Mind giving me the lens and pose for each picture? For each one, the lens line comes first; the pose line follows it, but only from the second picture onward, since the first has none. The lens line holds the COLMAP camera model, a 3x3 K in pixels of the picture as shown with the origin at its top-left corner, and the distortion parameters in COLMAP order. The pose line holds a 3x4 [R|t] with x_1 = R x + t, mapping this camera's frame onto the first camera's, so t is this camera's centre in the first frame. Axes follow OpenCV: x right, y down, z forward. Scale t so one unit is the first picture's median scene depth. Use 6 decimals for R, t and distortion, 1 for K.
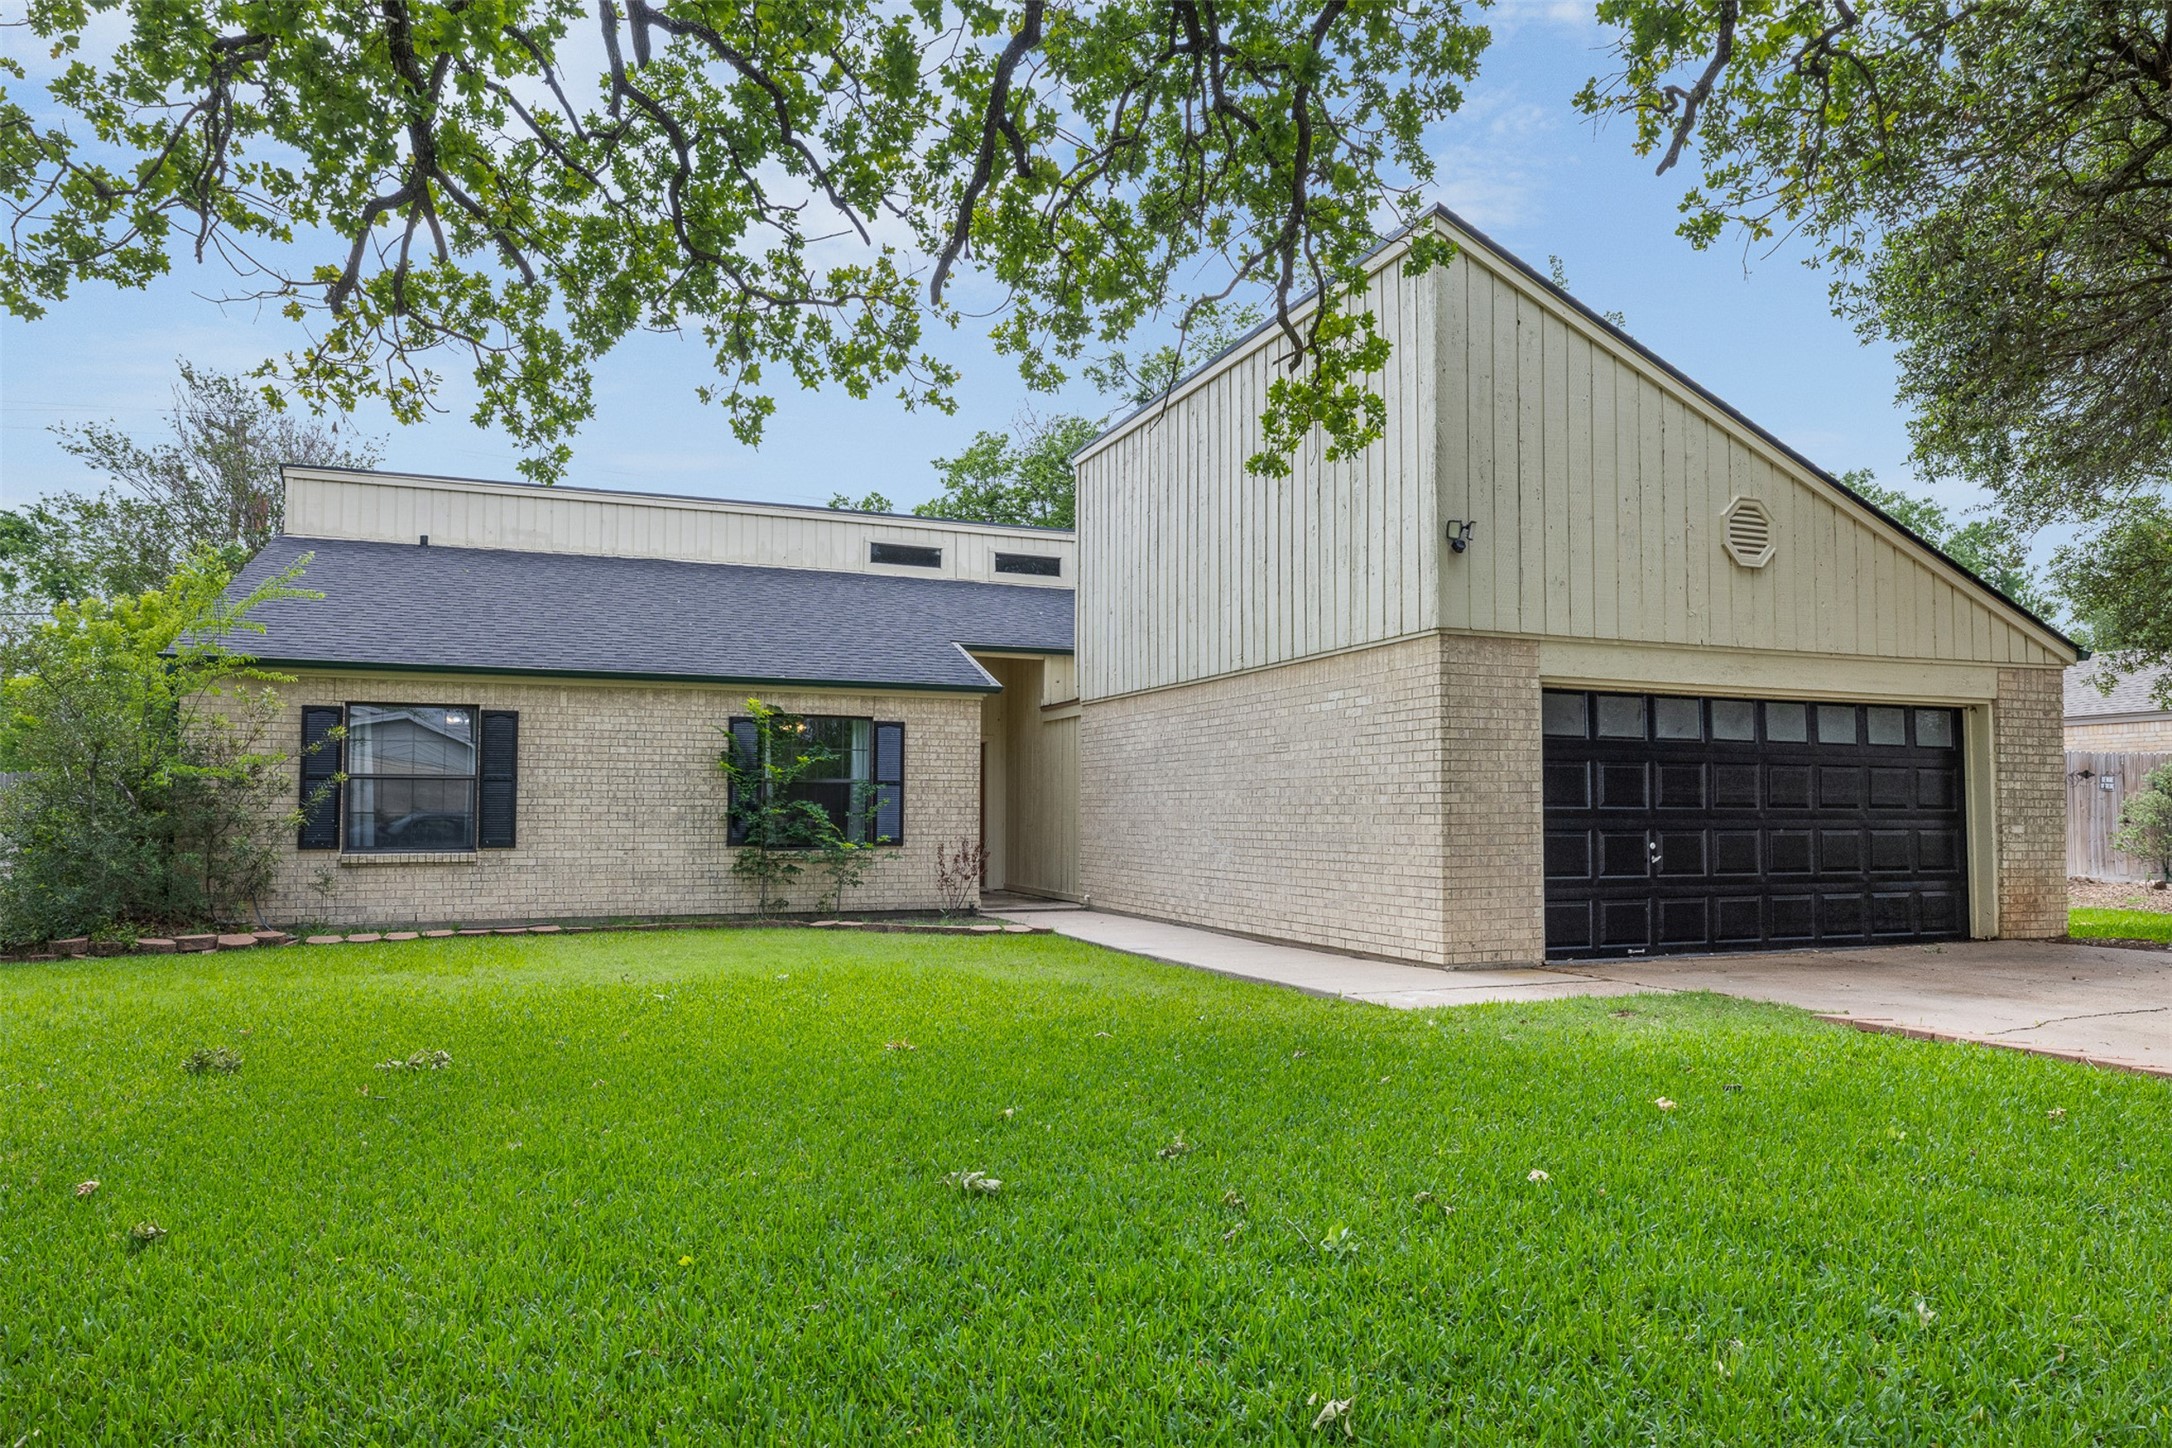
lens RADIAL K [[1382.5, 0, 1089.0], [0, 1382.5, 761.5], [0, 0, 1]] dist [0.001597, 0.001330]
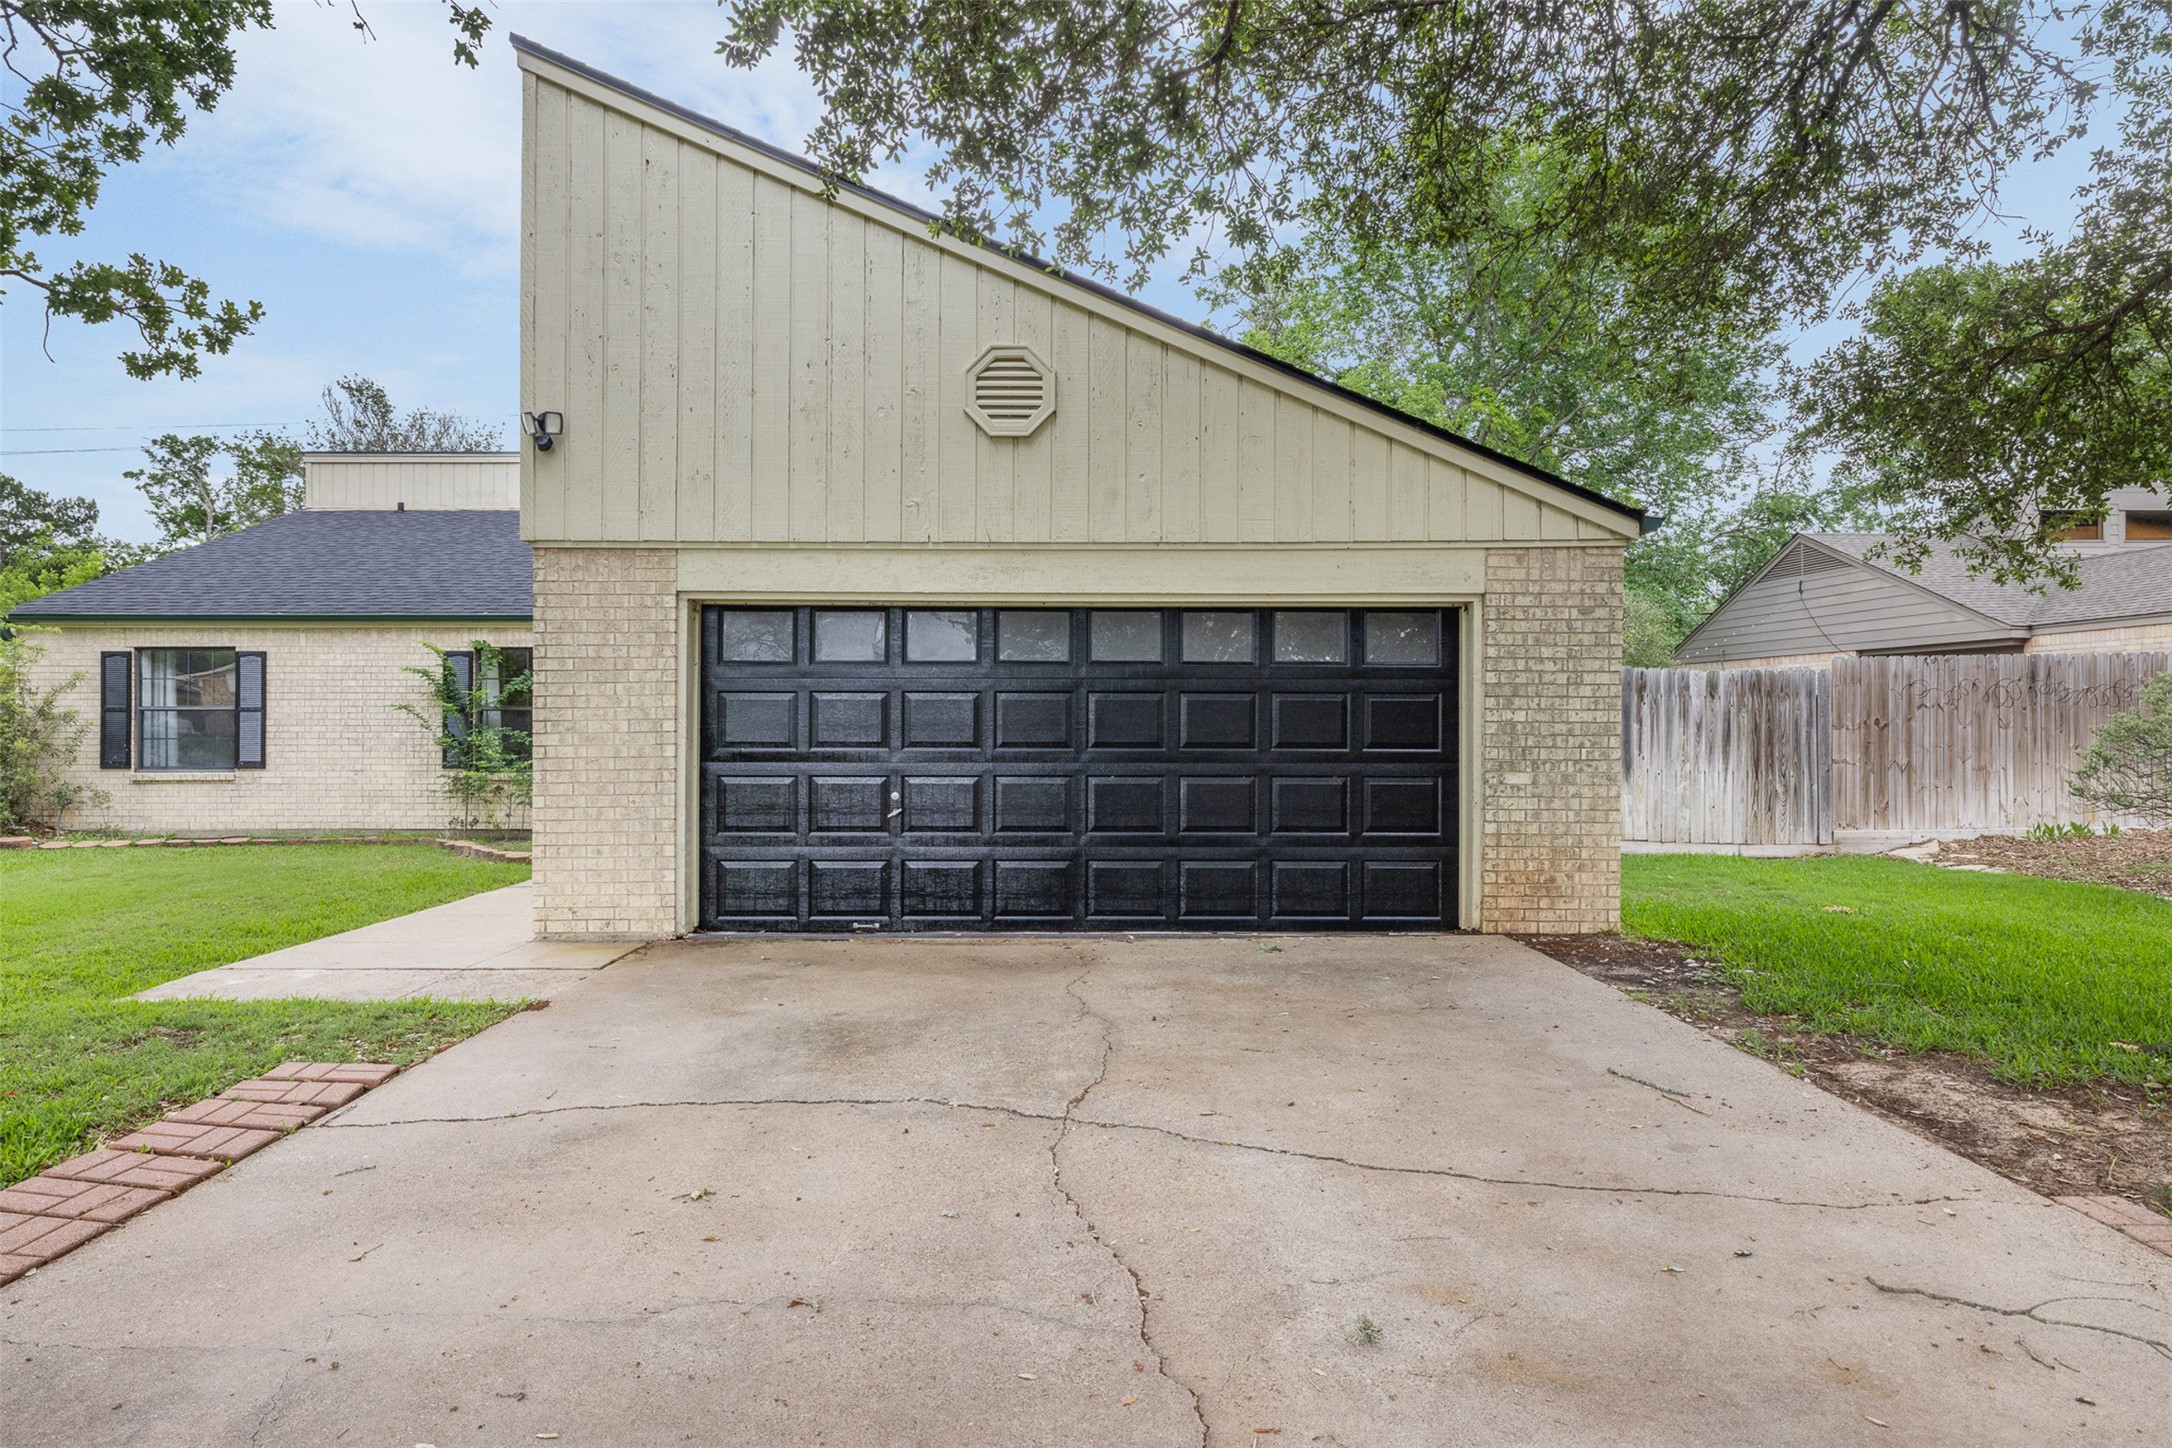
lens RADIAL K [[1213.9, 0, 1086.0], [0, 1213.9, 716.1], [0, 0, 1]] dist [0.003661, 0.000233]
pose [[0.929384, -0.001633, -0.369111, 0.663921], [0.015457, 0.999285, 0.034497, -0.007016], [0.368791, -0.037766, 0.928745, 0.332497]]
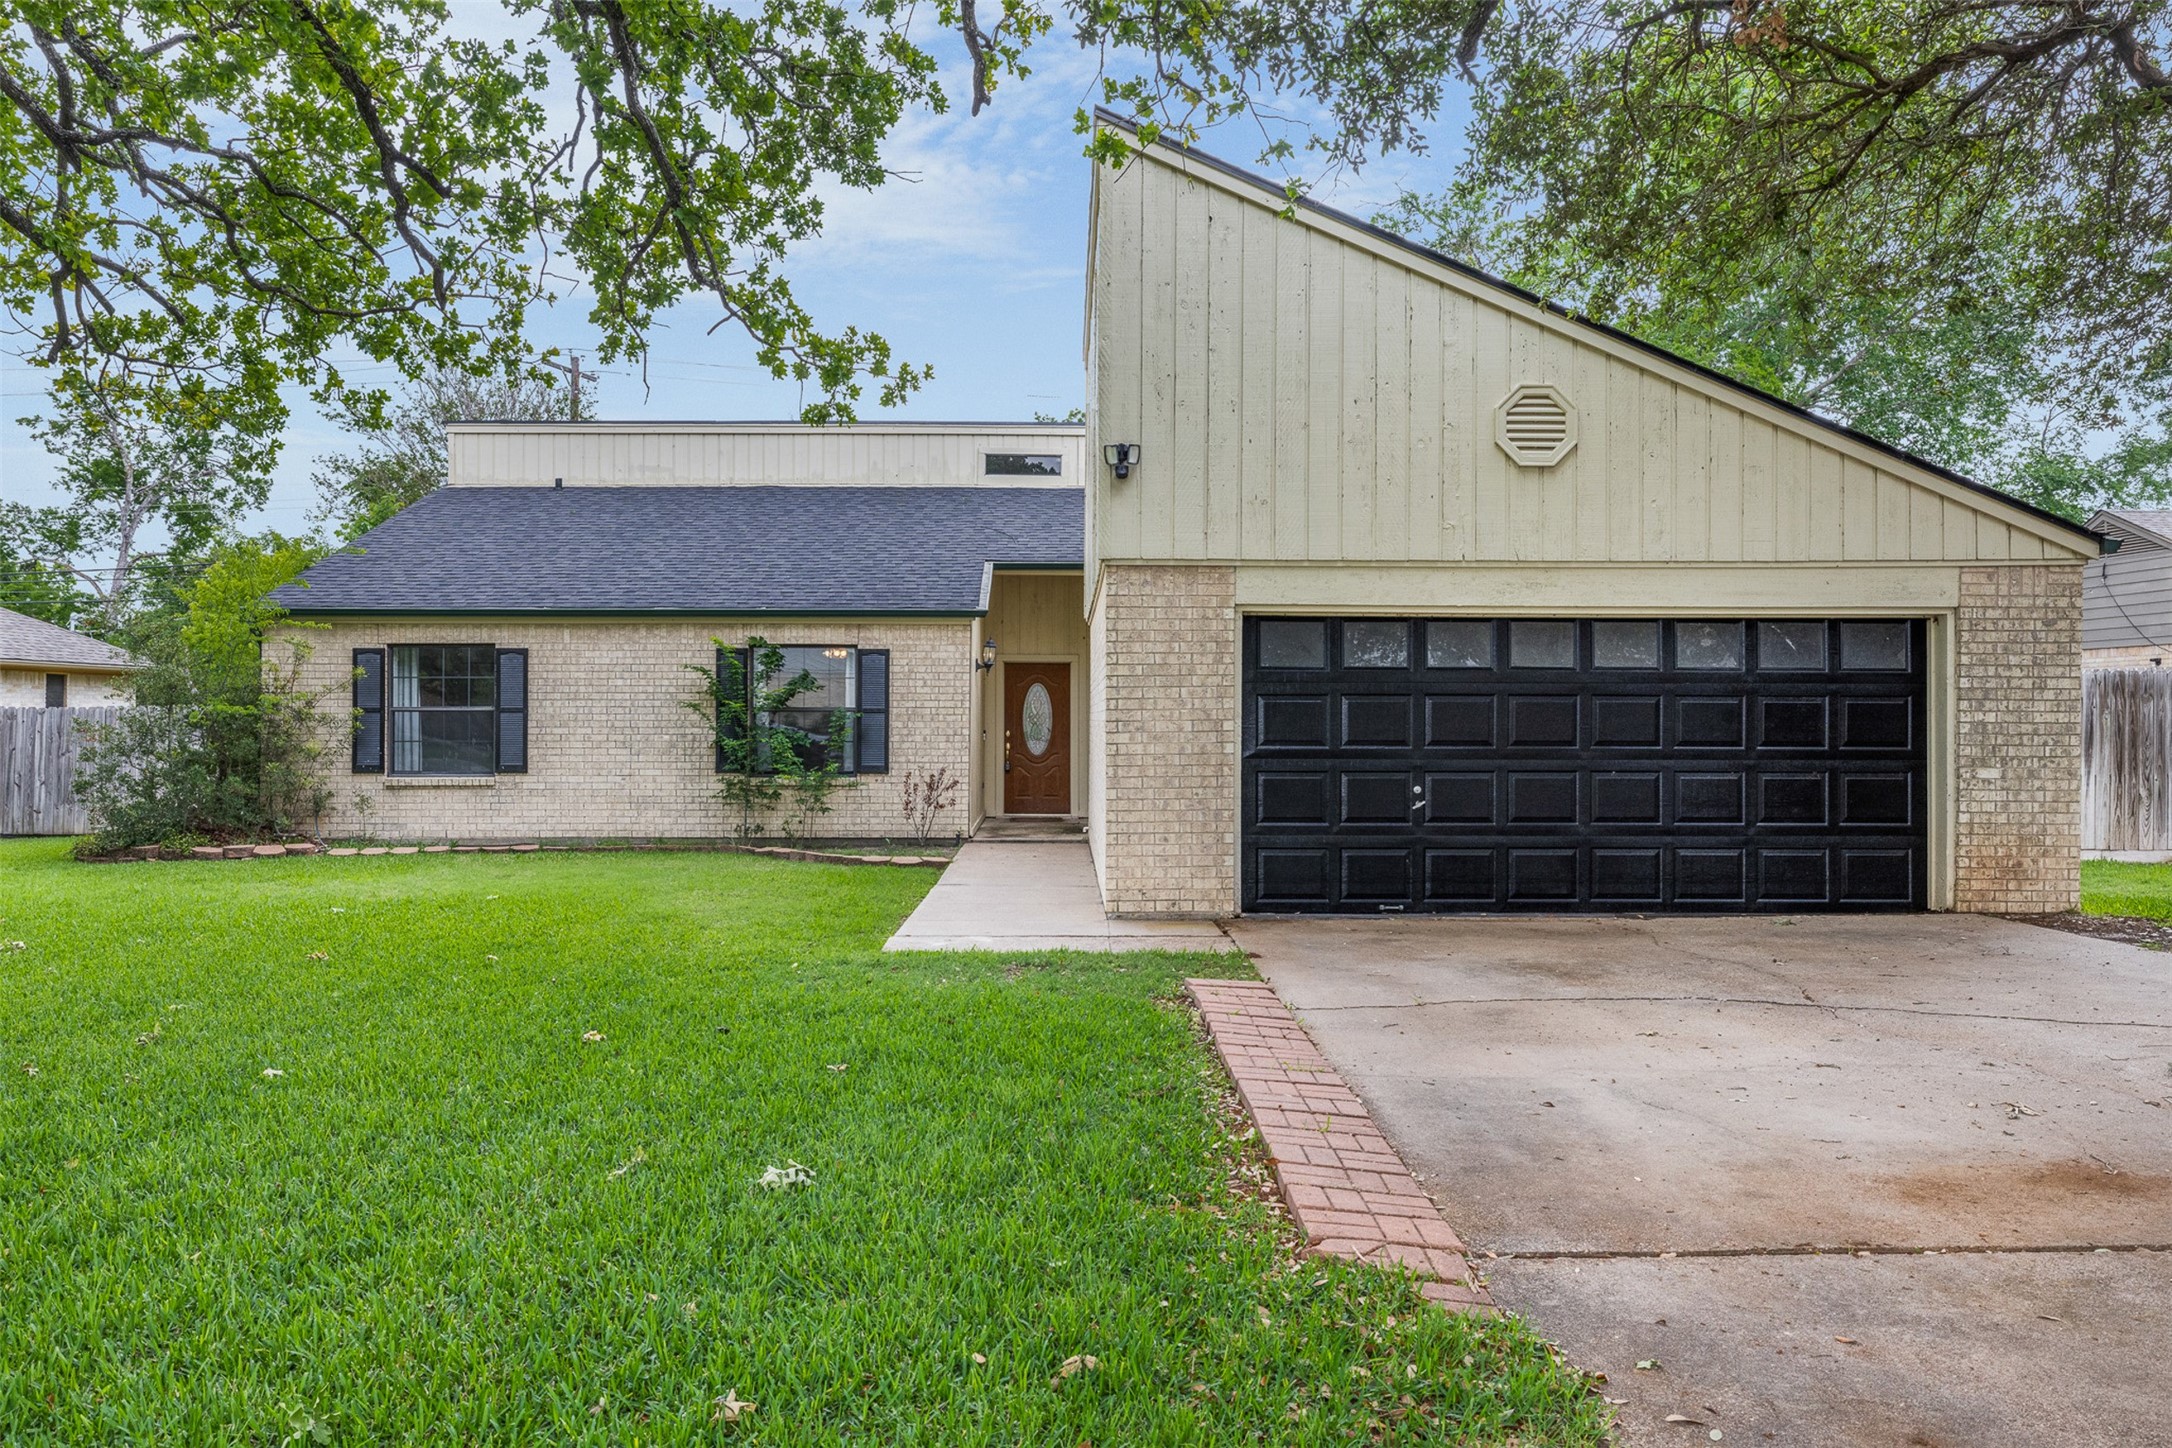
lens RADIAL K [[1600.9, 0, 1084.1], [0, 1600.9, 720.4], [0, 0, 1]] dist [-0.000329, 0.006417]
pose [[0.933012, -0.000859, -0.359844, 0.496687], [0.014661, 0.999258, 0.035628, -0.019799], [0.359546, -0.038517, 0.932332, -0.025762]]
